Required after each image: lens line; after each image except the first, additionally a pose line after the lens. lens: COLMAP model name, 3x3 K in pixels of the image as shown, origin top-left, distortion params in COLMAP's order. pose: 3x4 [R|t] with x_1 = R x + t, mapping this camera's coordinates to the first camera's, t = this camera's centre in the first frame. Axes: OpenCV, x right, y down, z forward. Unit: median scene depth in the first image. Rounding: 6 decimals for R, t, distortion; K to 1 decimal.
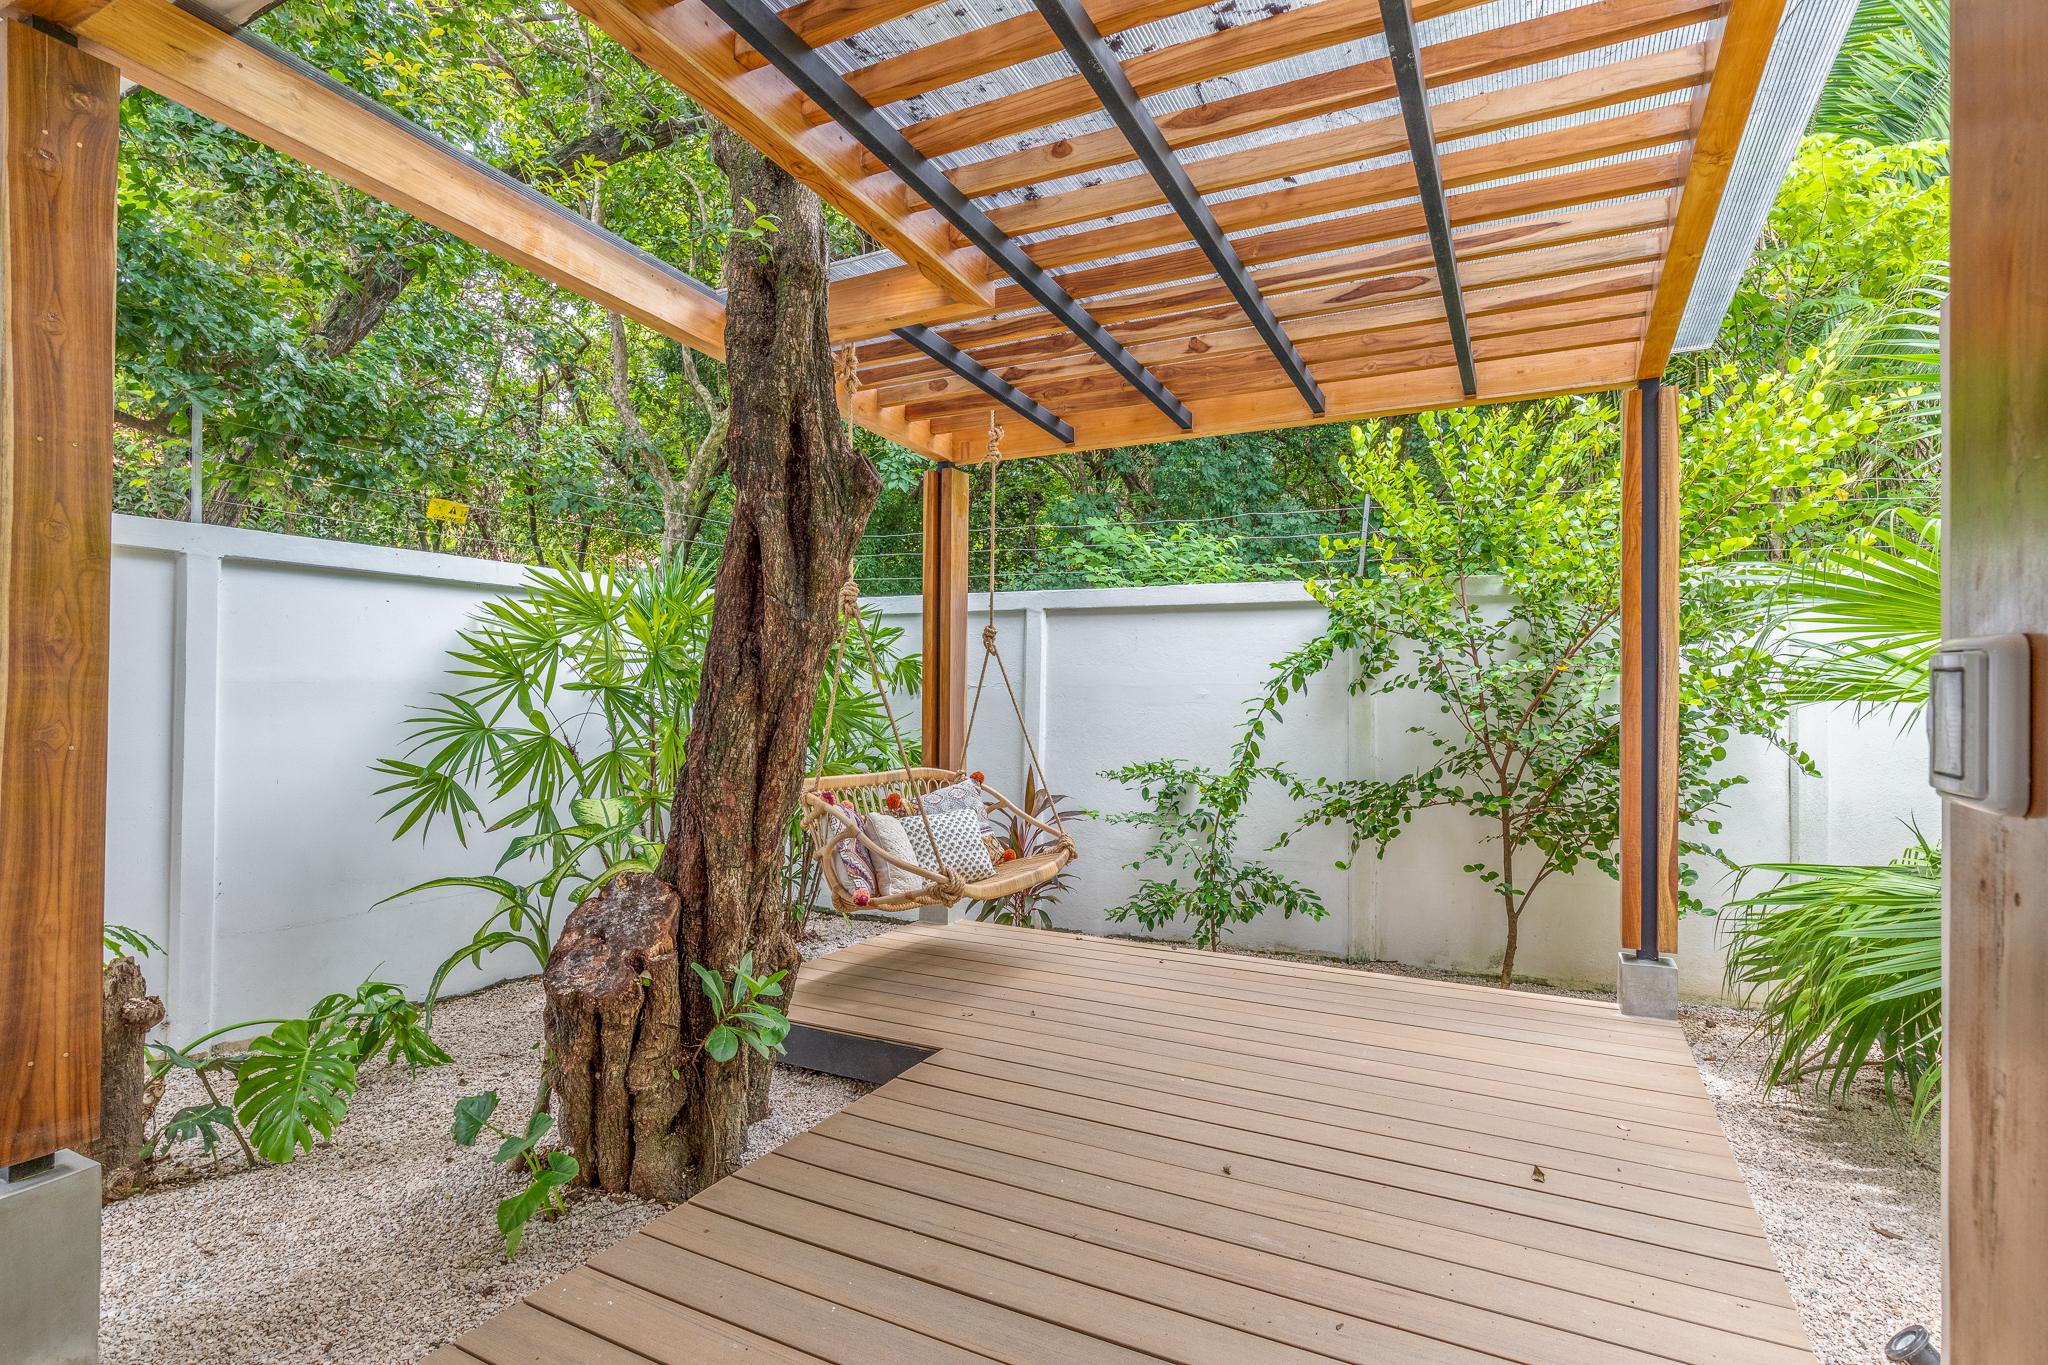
lens RADIAL K [[873.2, 0, 1027.5], [0, 873.2, 690.6], [0, 0, 1]] dist [0.004164, 0.000754]
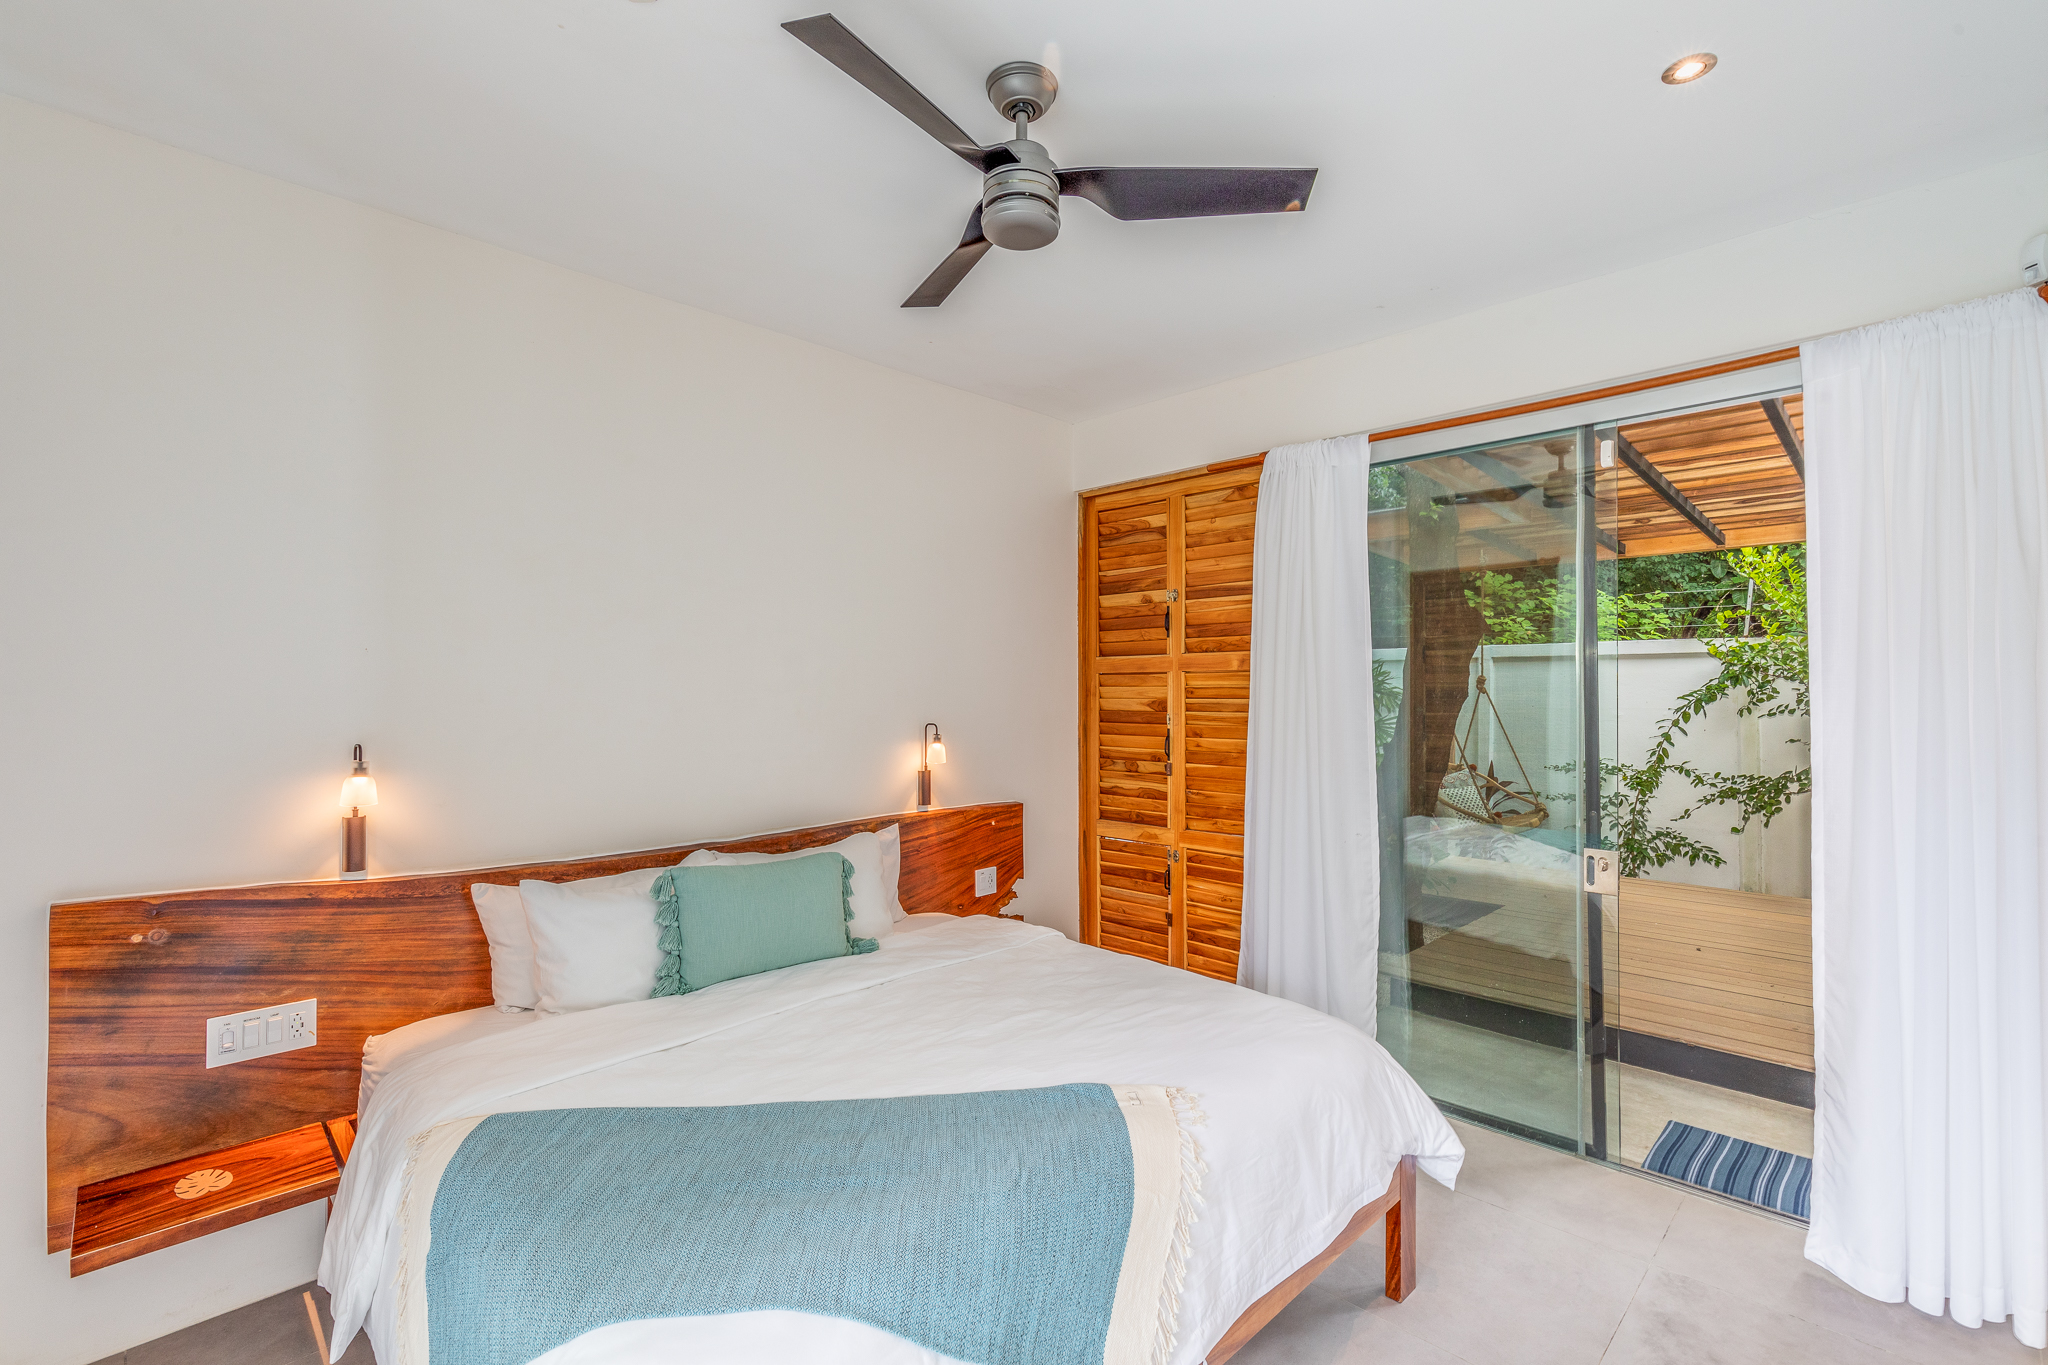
lens RADIAL K [[910.8, 0, 1018.2], [0, 910.8, 684.8], [0, 0, 1]] dist [0.016858, 0.000075]
pose [[0.964686, -0.007577, -0.263293, -0.402655], [0.007370, 0.999971, -0.001774, -0.056487], [0.263299, -0.000229, 0.964714, -0.834113]]
